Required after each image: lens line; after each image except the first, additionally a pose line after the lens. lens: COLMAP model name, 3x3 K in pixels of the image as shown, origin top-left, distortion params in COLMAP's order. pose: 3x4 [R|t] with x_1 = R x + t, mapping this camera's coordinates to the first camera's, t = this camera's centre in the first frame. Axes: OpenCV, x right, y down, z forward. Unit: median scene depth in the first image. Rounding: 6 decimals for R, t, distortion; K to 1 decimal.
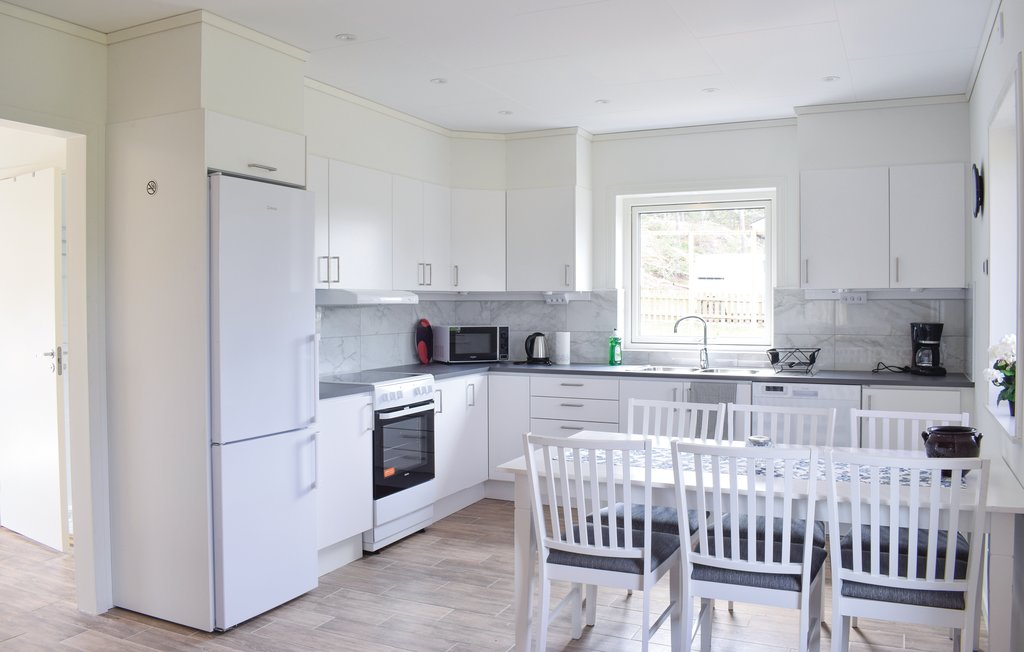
lens RADIAL K [[811.5, 0, 512.0], [0, 811.5, 326.0], [0, 0, 1]] dist [-0.089268, 0.001681]
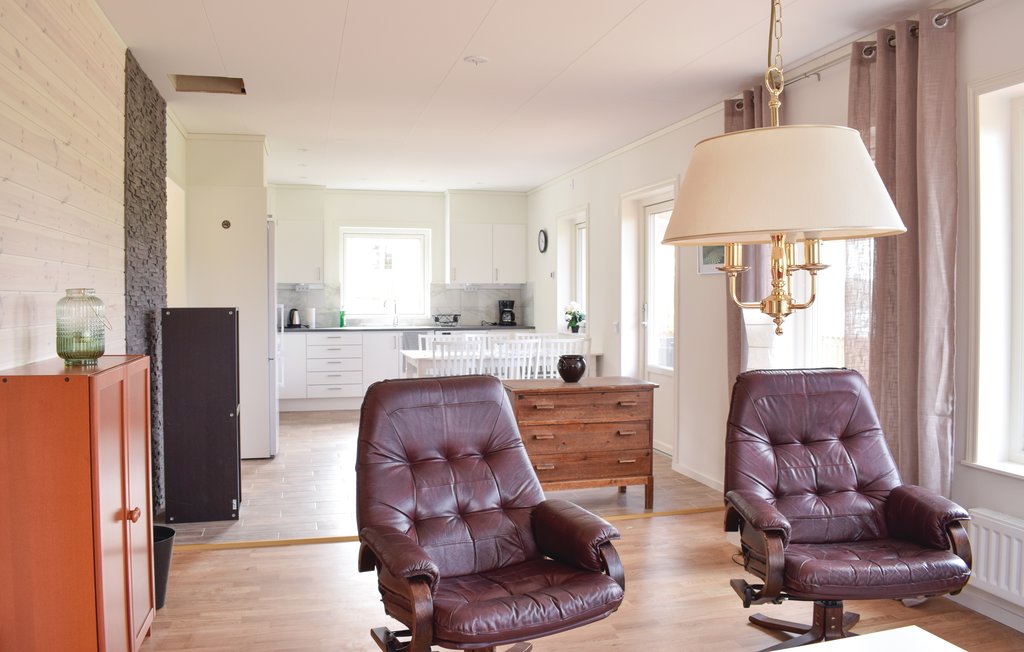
lens RADIAL K [[811.5, 0, 512.0], [0, 811.5, 326.0], [0, 0, 1]] dist [-0.089268, 0.001681]
pose [[0.758677, -0.020427, 0.651146, -0.807729], [0.015518, 0.999791, 0.013283, 0.033045], [-0.651282, 0.000027, 0.758836, -0.590960]]
